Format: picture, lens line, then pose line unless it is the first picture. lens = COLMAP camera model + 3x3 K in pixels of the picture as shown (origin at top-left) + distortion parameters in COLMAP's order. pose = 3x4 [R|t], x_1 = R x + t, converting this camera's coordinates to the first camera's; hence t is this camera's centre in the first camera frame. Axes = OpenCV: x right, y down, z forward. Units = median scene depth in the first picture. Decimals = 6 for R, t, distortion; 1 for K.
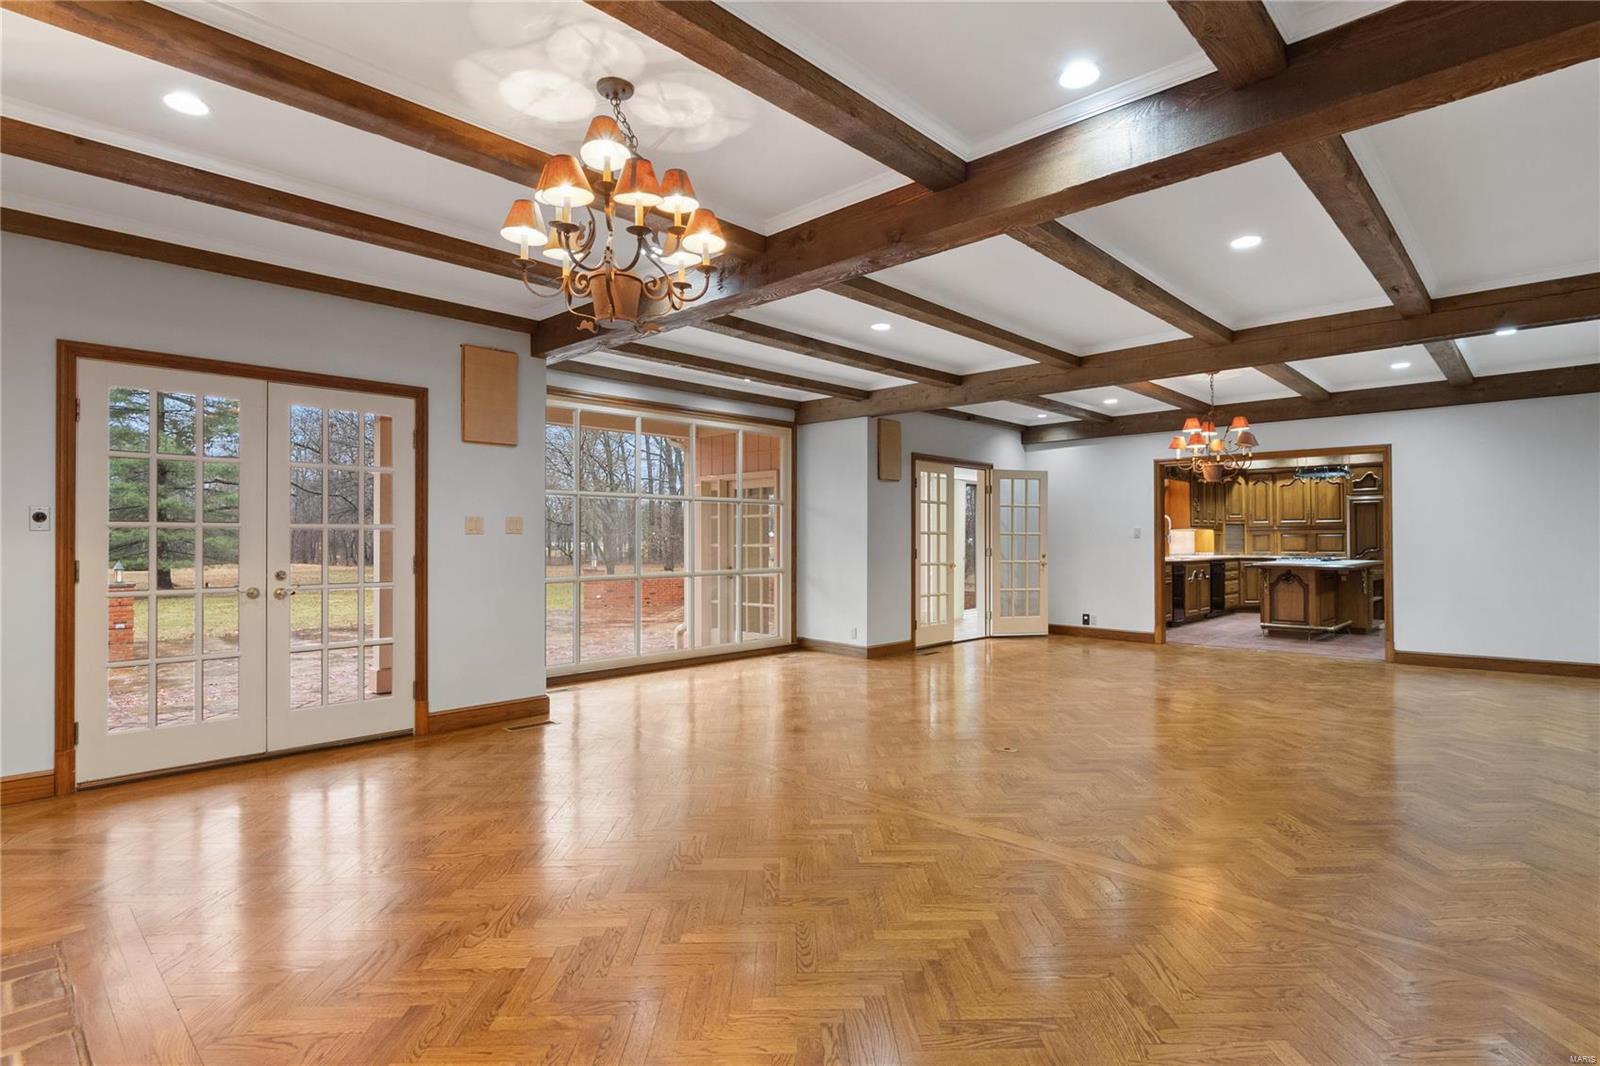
lens RADIAL K [[811.0, 0, 813.1], [0, 811.0, 533.8], [0, 0, 1]] dist [-0.004057, -0.000945]
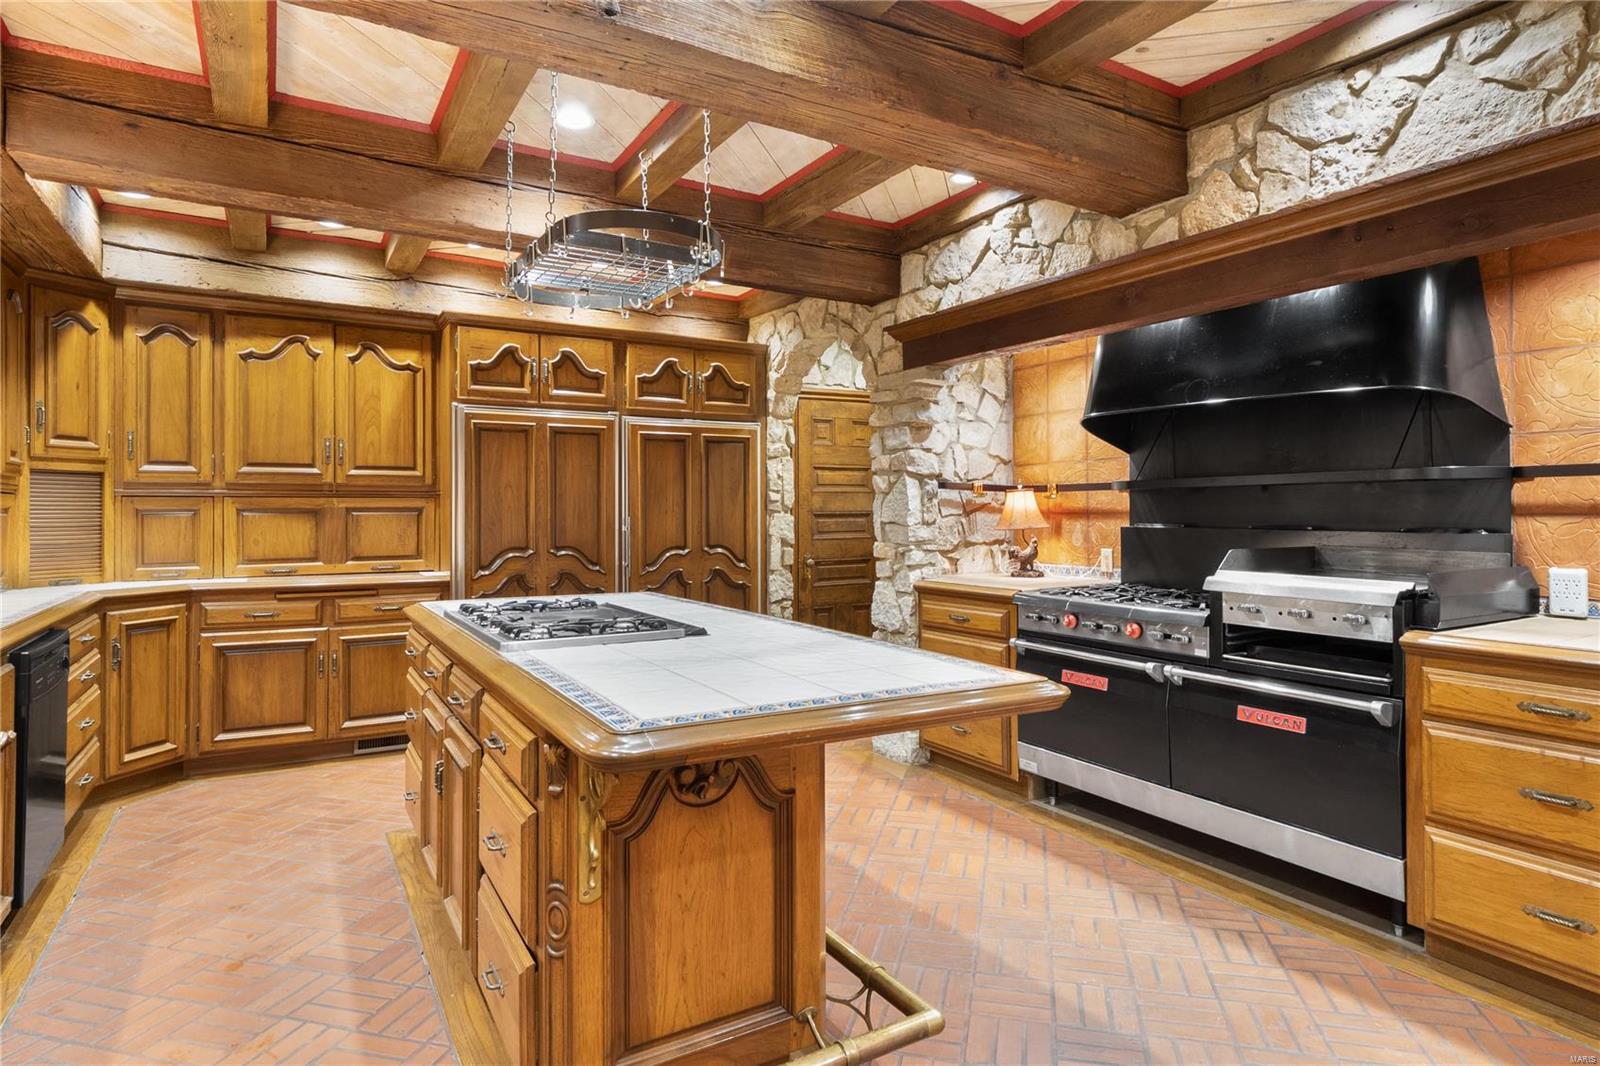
lens RADIAL K [[875.5, 0, 804.6], [0, 875.5, 509.3], [0, 0, 1]] dist [-0.000816, -0.001385]
pose [[0.275589, 0.005101, 0.961262, 0.310720], [-0.007117, 0.999969, -0.003266, 0.000106], [-0.961249, -0.005941, 0.275617, 0.692951]]
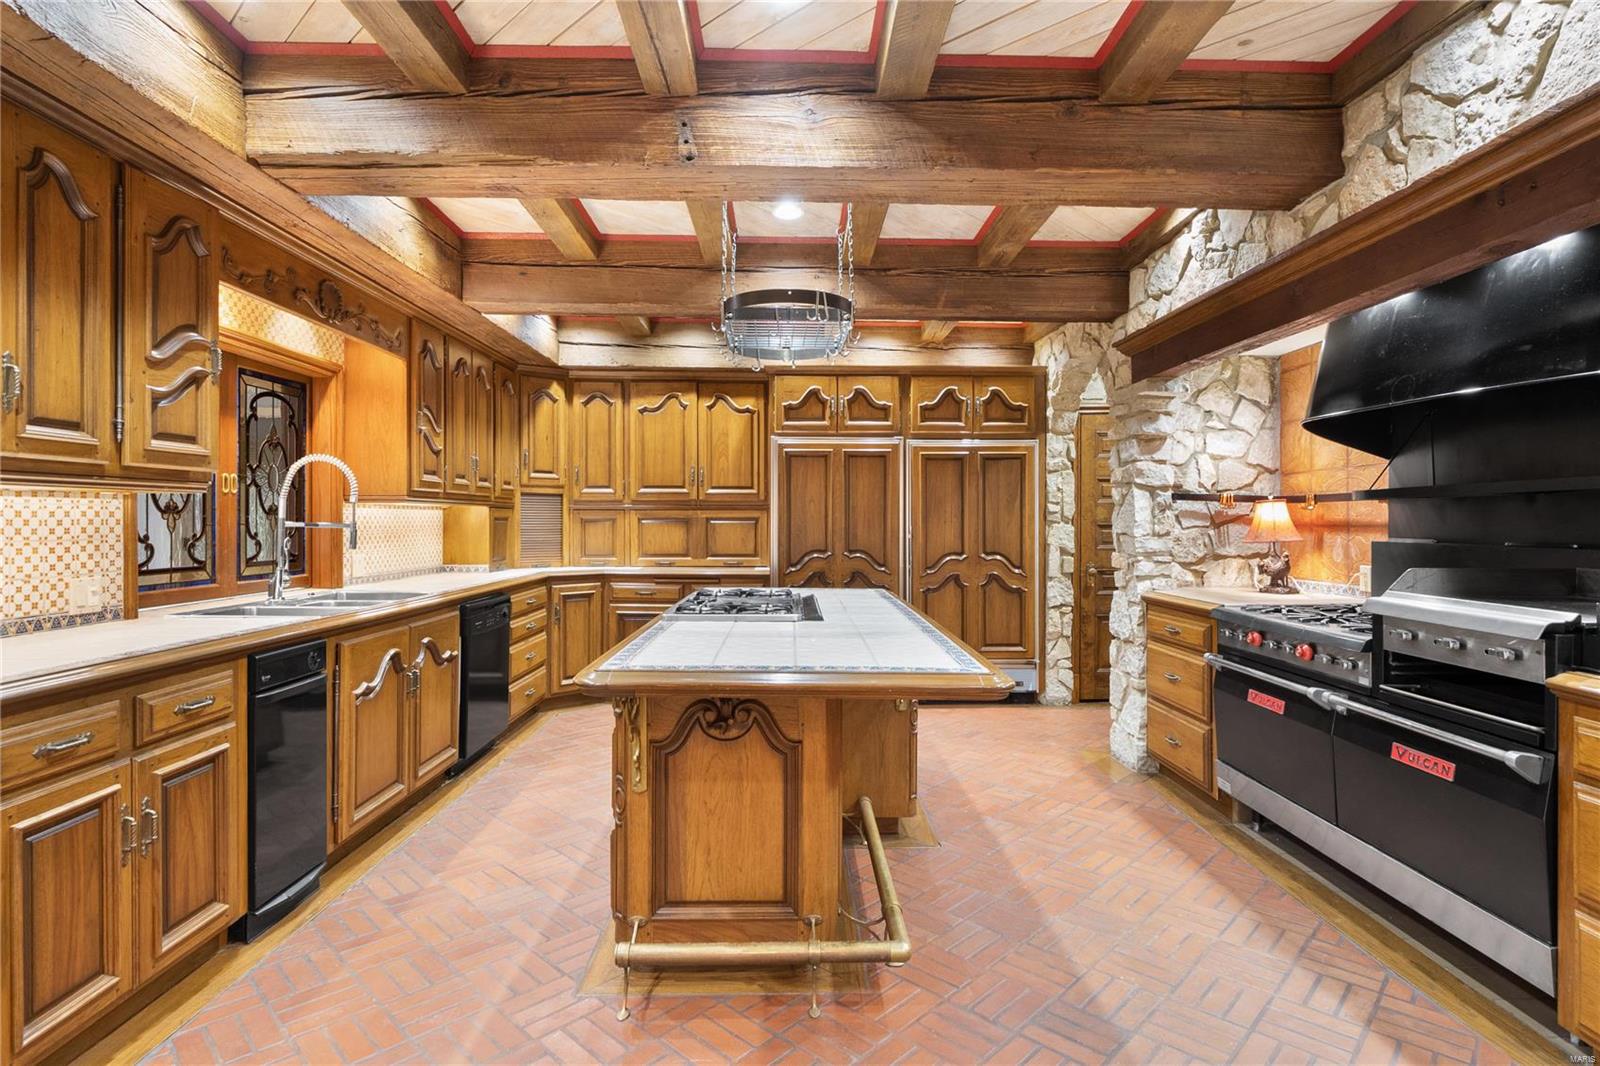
lens RADIAL K [[811.0, 0, 805.7], [0, 811.0, 526.7], [0, 0, 1]] dist [-0.004057, -0.000945]
pose [[0.717590, 0.000493, 0.696466, 0.331331], [-0.011264, 0.999877, 0.010898, -0.000888], [-0.696375, -0.015666, 0.717507, 0.612508]]
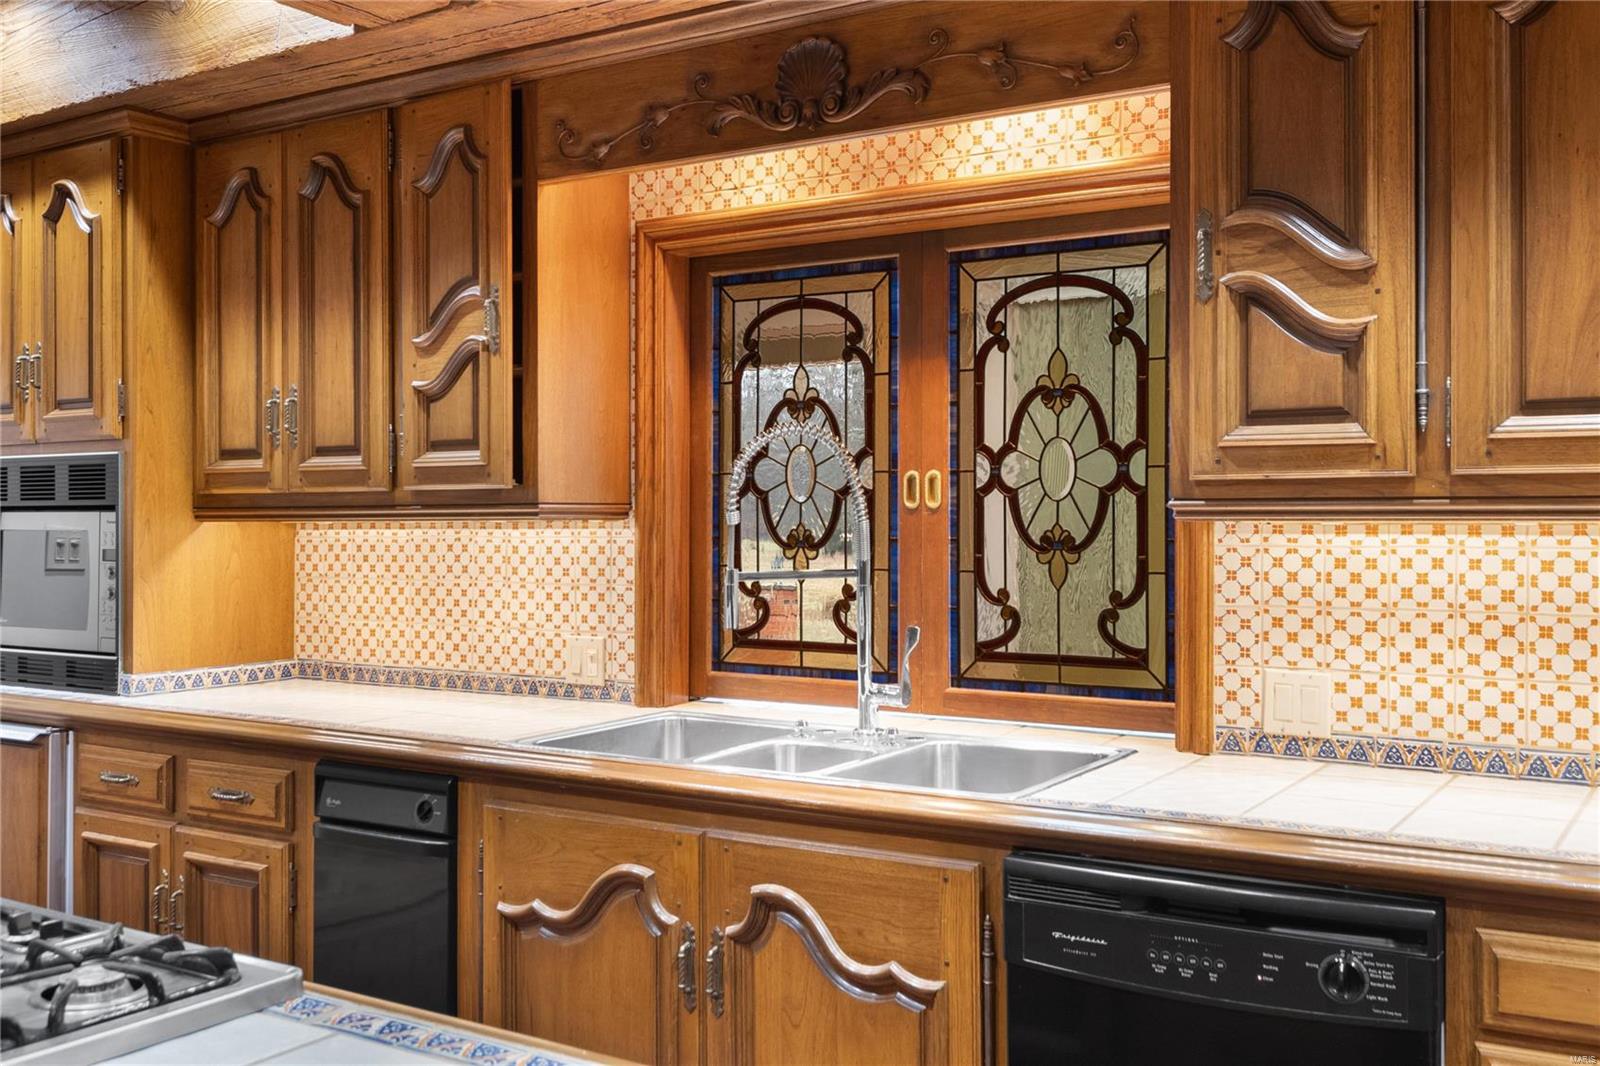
lens RADIAL K [[1518.6, 0, 811.6], [0, 1518.6, 507.1], [0, 0, 1]] dist [0.020751, 0.000000]
pose [[0.193773, -0.003392, -0.981040, 0.612922], [0.008970, 0.999958, -0.001686, -0.006632], [0.981005, -0.008474, 0.193796, 0.858047]]
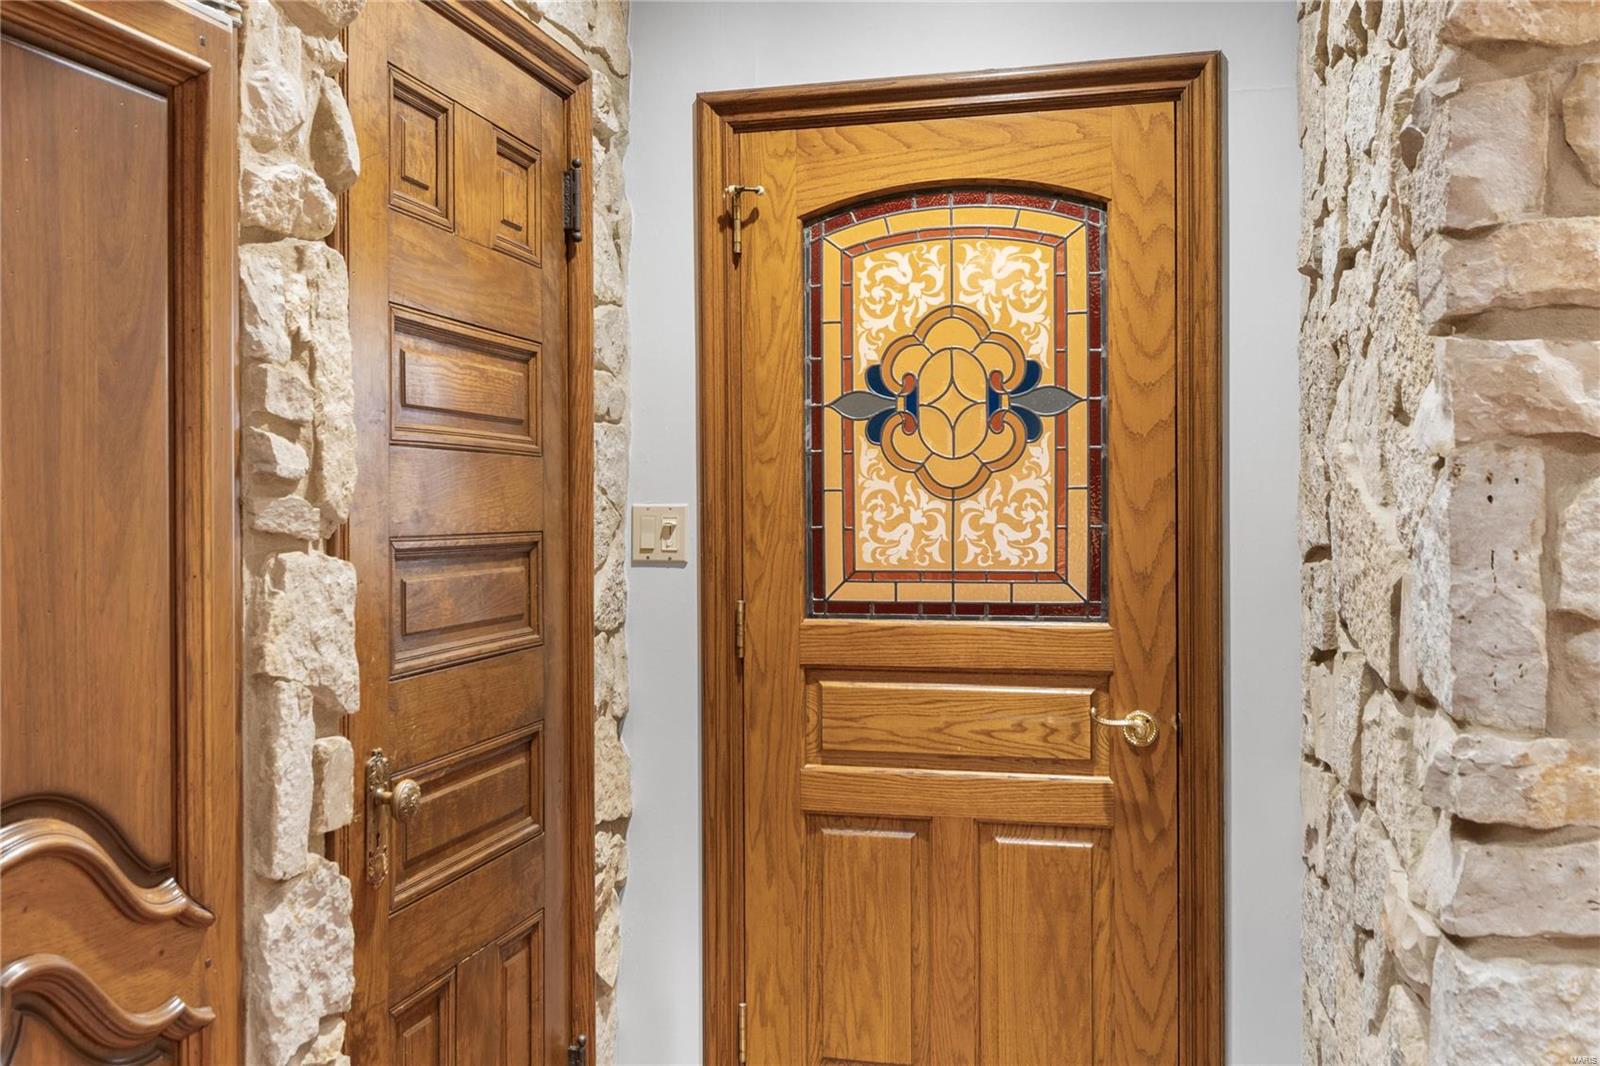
lens RADIAL K [[1440.4, 0, 799.8], [0, 1440.4, 525.6], [0, 0, 1]] dist [-0.000431, -0.001087]
pose [[-0.485537, -0.000740, 0.874216, 0.587220], [-0.004819, 0.999987, -0.001831, -0.001414], [-0.874203, -0.005102, -0.485534, 0.845268]]
